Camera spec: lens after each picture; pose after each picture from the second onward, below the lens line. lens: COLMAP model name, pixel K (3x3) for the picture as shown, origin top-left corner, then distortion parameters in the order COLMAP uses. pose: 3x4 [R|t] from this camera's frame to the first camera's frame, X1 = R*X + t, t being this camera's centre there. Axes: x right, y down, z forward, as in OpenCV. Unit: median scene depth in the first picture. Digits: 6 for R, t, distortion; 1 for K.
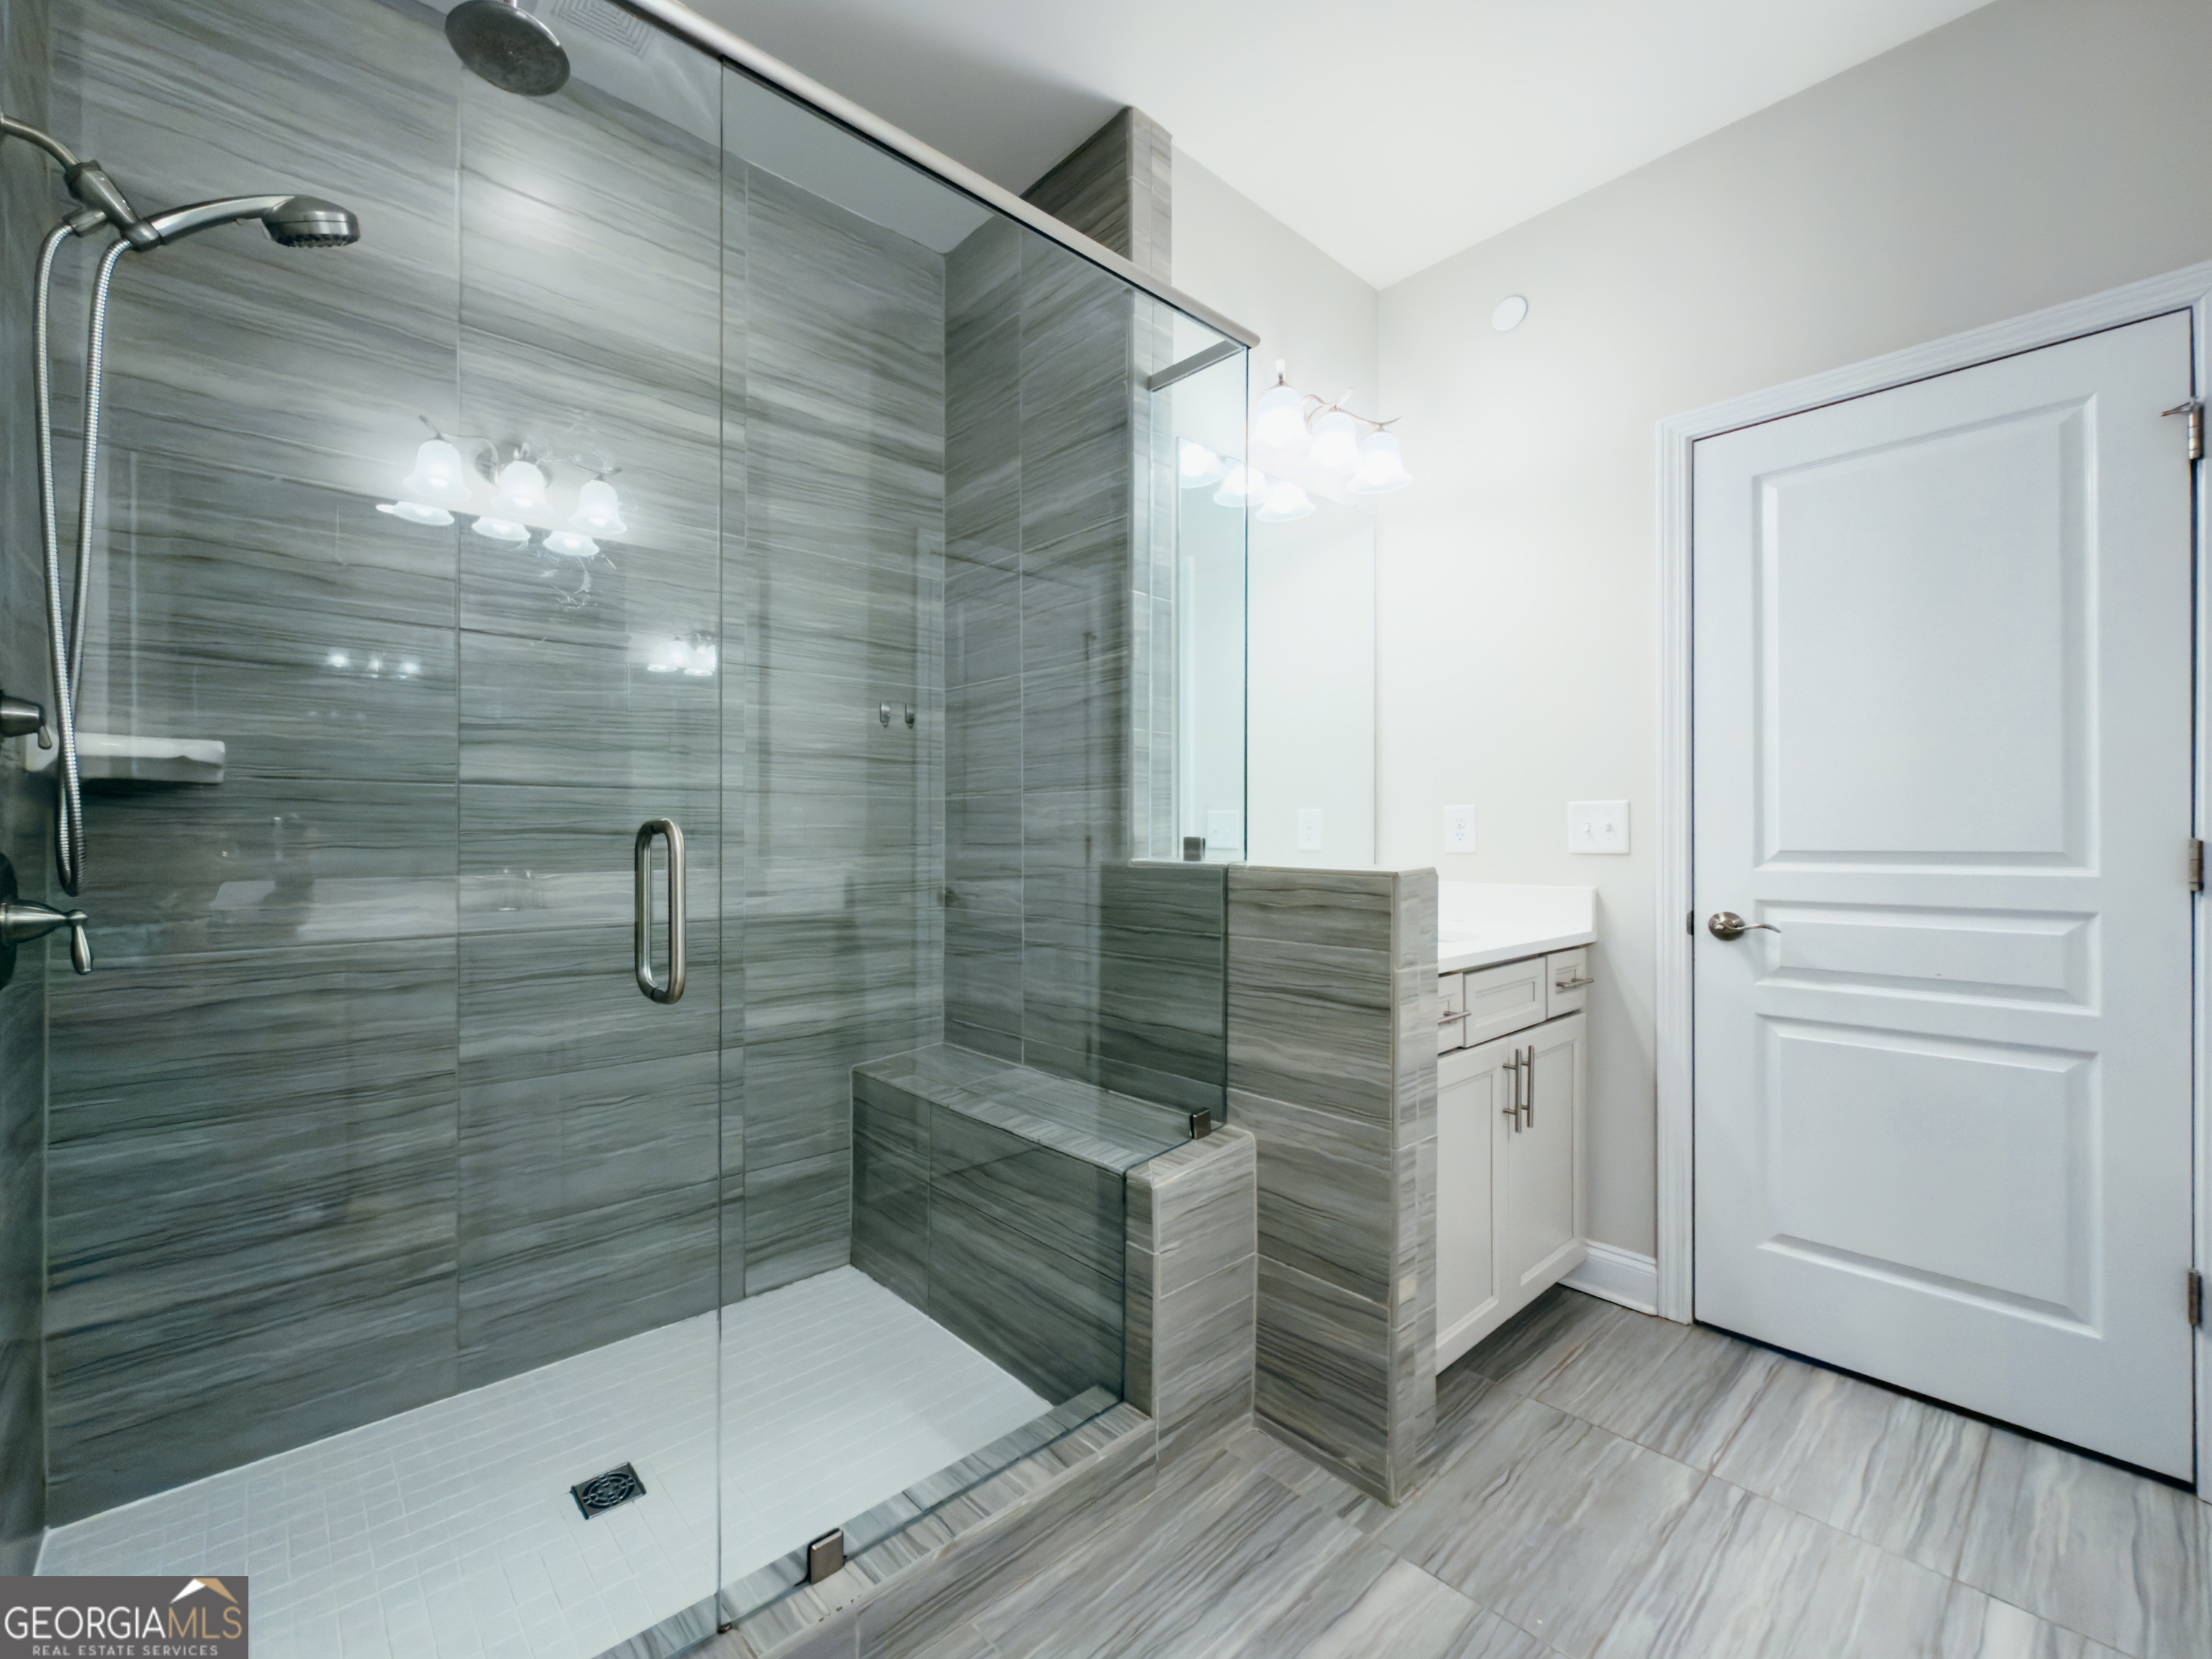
lens RADIAL K [[886.6, 0, 1106.0], [0, 886.6, 829.5], [0, 0, 1]] dist [0.002062, 0.000507]
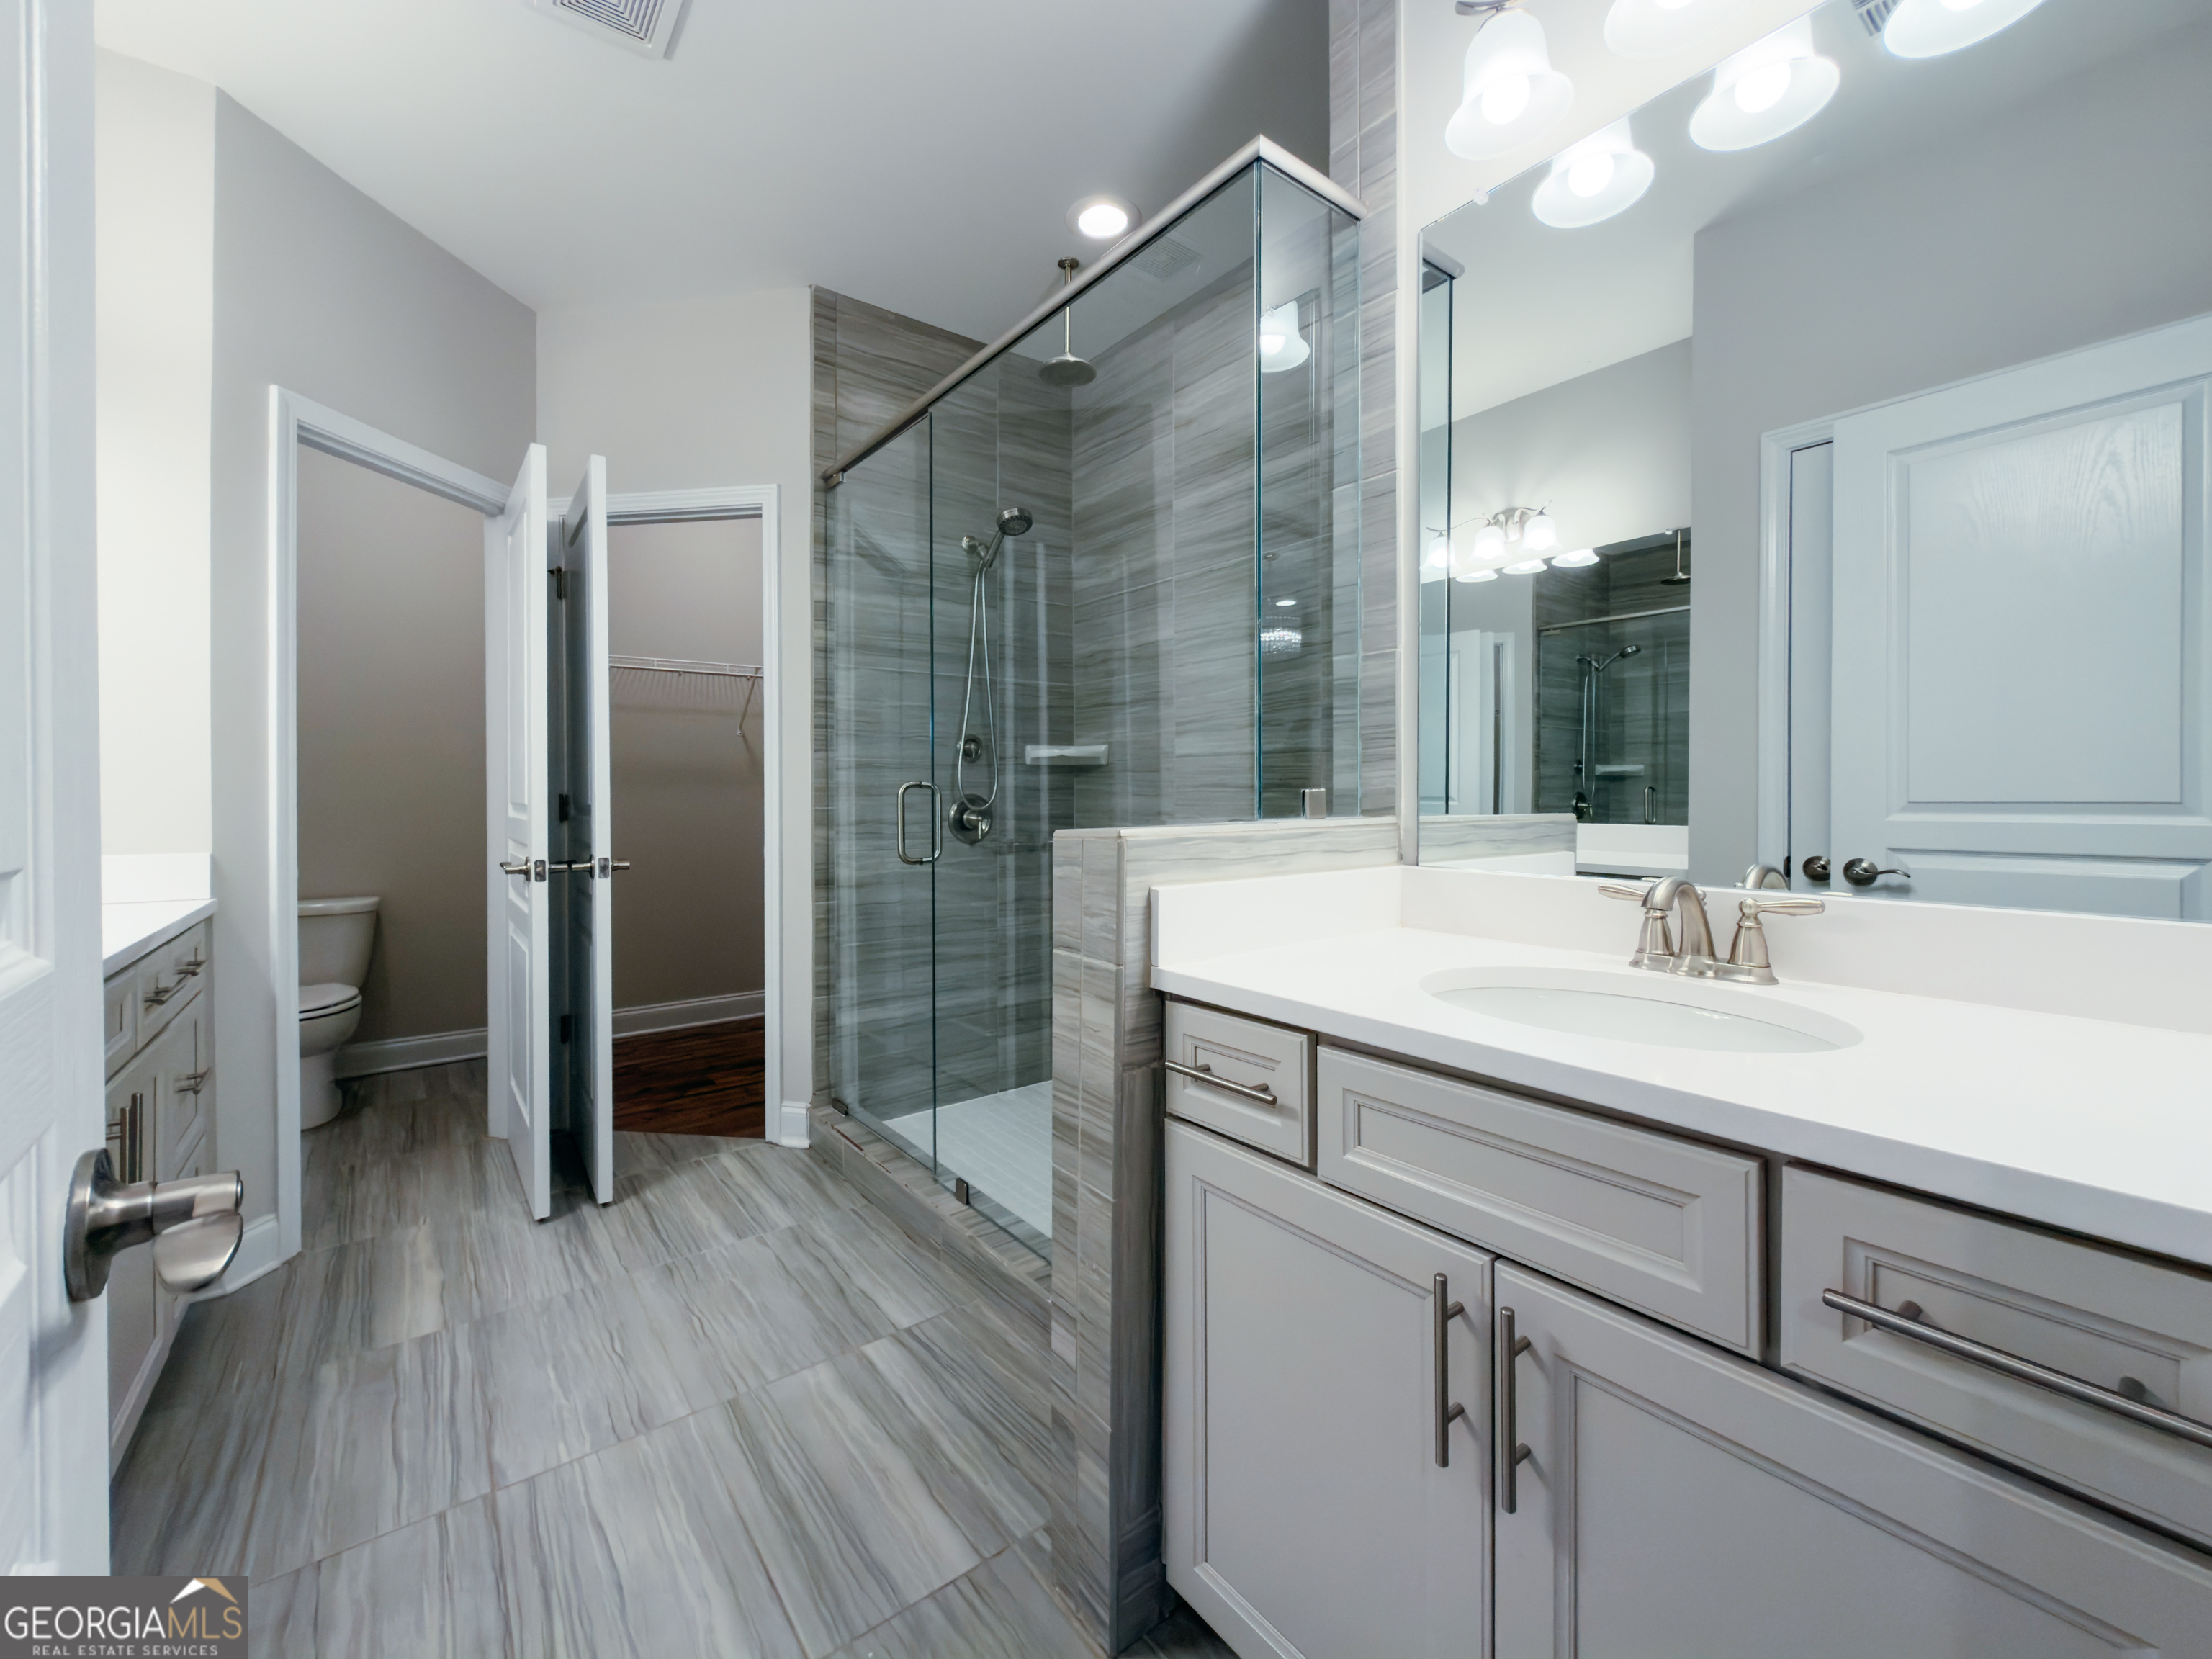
lens RADIAL K [[900.2, 0, 1066.3], [0, 900.2, 780.8], [0, 0, 1]] dist [0.000468, 0.000174]
pose [[-0.080737, -0.008200, -0.996702, 1.303449], [0.009768, 0.999912, -0.009018, 0.006899], [0.996688, -0.010463, -0.080649, 1.197449]]
